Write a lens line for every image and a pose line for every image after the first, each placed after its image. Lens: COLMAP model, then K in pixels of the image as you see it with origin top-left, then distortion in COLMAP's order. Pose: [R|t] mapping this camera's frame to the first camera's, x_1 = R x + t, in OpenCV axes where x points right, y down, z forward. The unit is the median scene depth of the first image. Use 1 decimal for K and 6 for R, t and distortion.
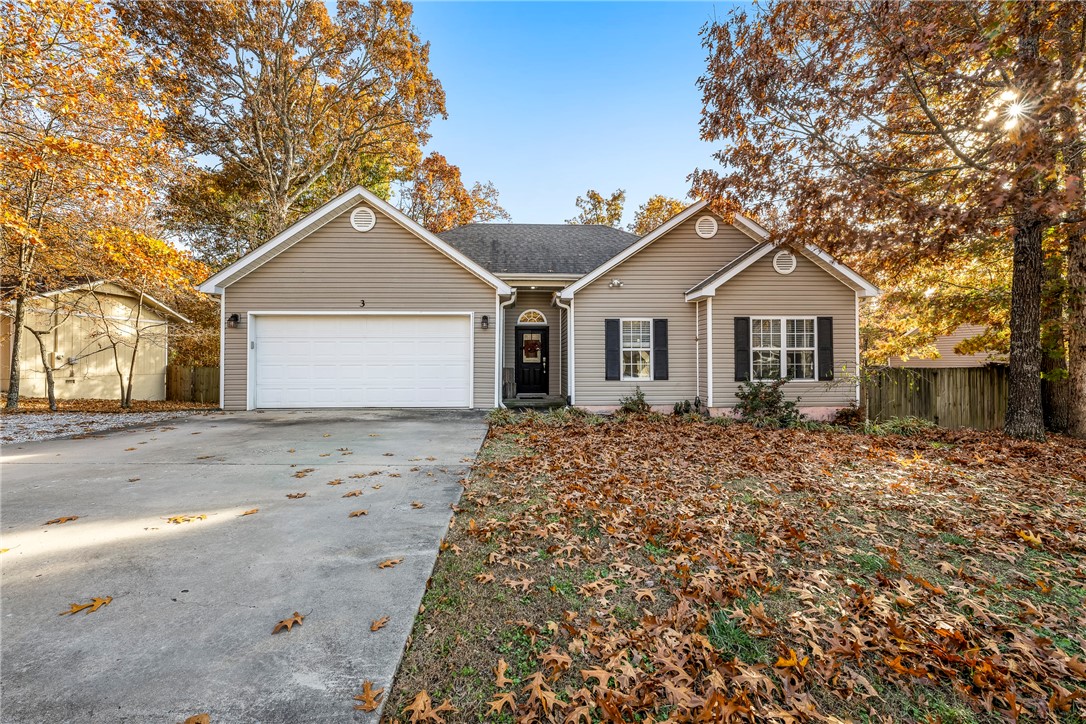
lens RADIAL K [[392.8, 0, 543.5], [0, 392.8, 355.5], [0, 0, 1]] dist [-0.000340, 0.000229]
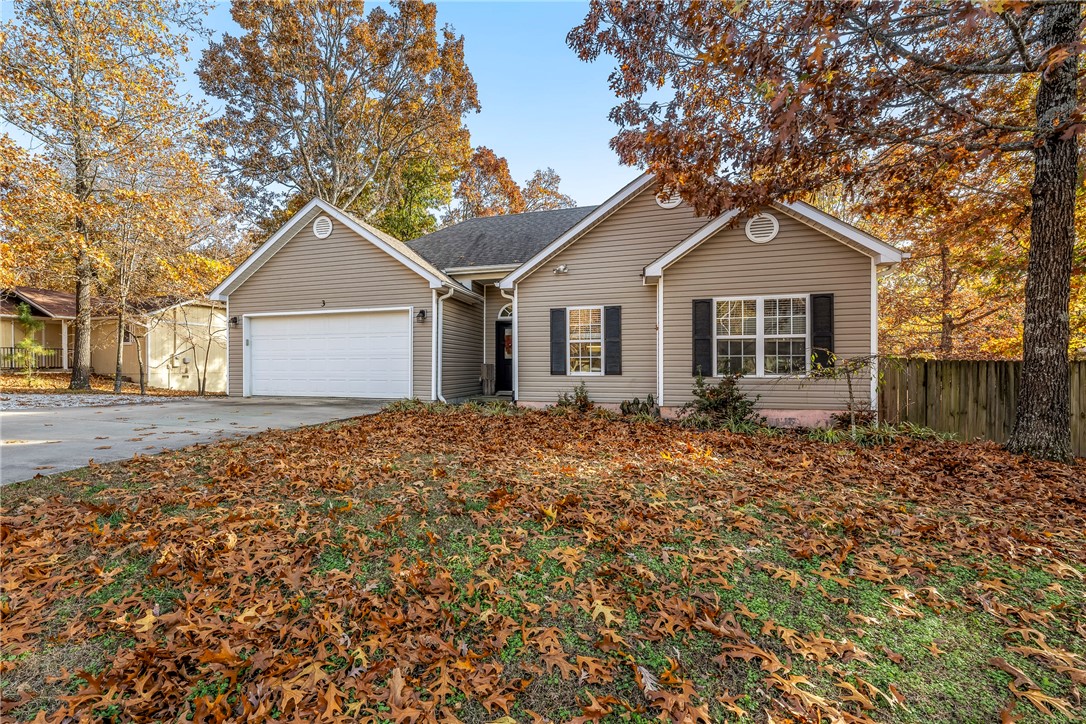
lens RADIAL K [[442.8, 0, 542.3], [0, 442.8, 368.0], [0, 0, 1]] dist [0.002619, -0.000023]
pose [[0.949133, -0.000091, -0.314877, 0.470207], [0.004609, 0.999897, 0.013607, 0.032794], [0.314843, -0.014366, 0.949035, -0.001039]]
